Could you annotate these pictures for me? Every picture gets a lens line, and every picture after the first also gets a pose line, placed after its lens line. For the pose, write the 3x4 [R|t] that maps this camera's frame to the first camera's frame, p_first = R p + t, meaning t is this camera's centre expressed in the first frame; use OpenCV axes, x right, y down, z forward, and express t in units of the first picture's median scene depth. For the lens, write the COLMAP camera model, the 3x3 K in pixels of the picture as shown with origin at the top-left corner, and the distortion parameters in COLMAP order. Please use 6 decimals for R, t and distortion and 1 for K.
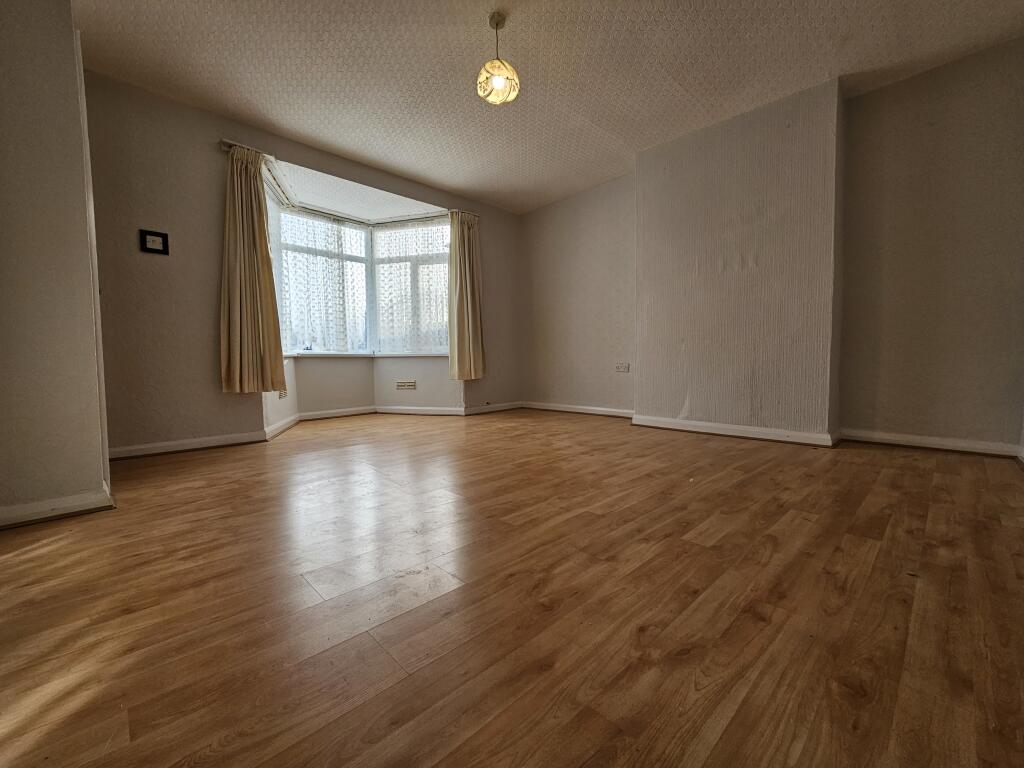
lens RADIAL K [[427.8, 0, 512.0], [0, 427.8, 384.0], [0, 0, 1]] dist [0.000778, -0.004260]
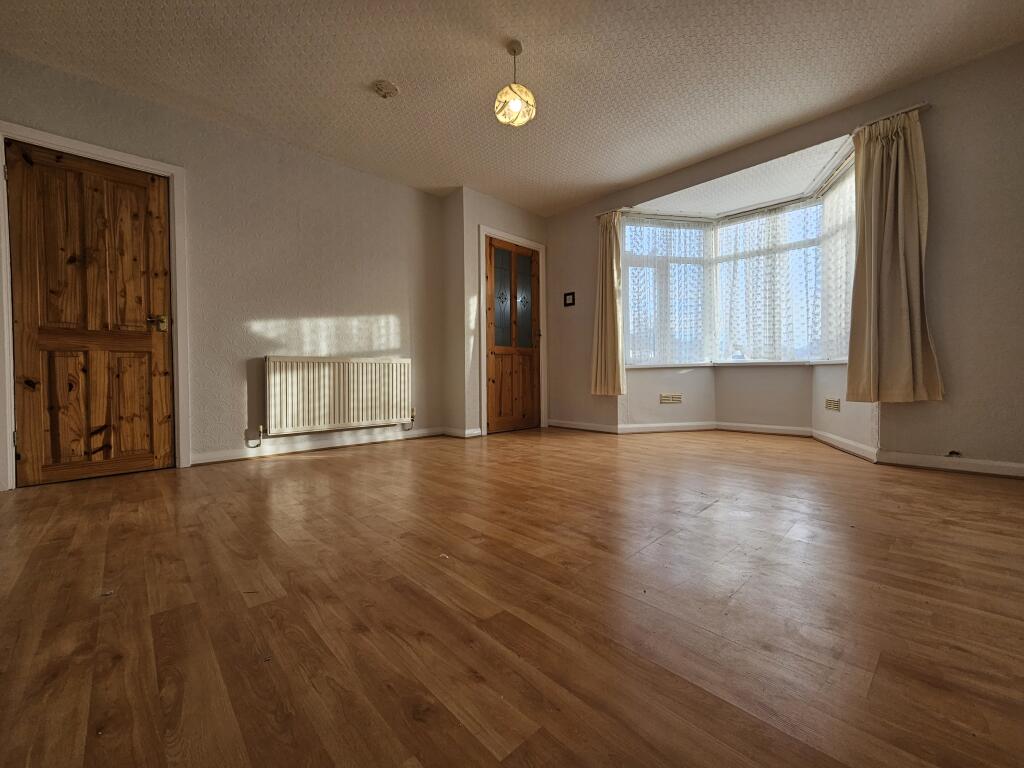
lens RADIAL K [[424.1, 0, 512.0], [0, 424.1, 384.0], [0, 0, 1]] dist [-0.002798, -0.000285]
pose [[-0.027707, 0.035489, -0.998986, 1.078042], [-0.045365, 0.998295, 0.036723, -0.074745], [0.998586, 0.046337, -0.026050, 1.115904]]
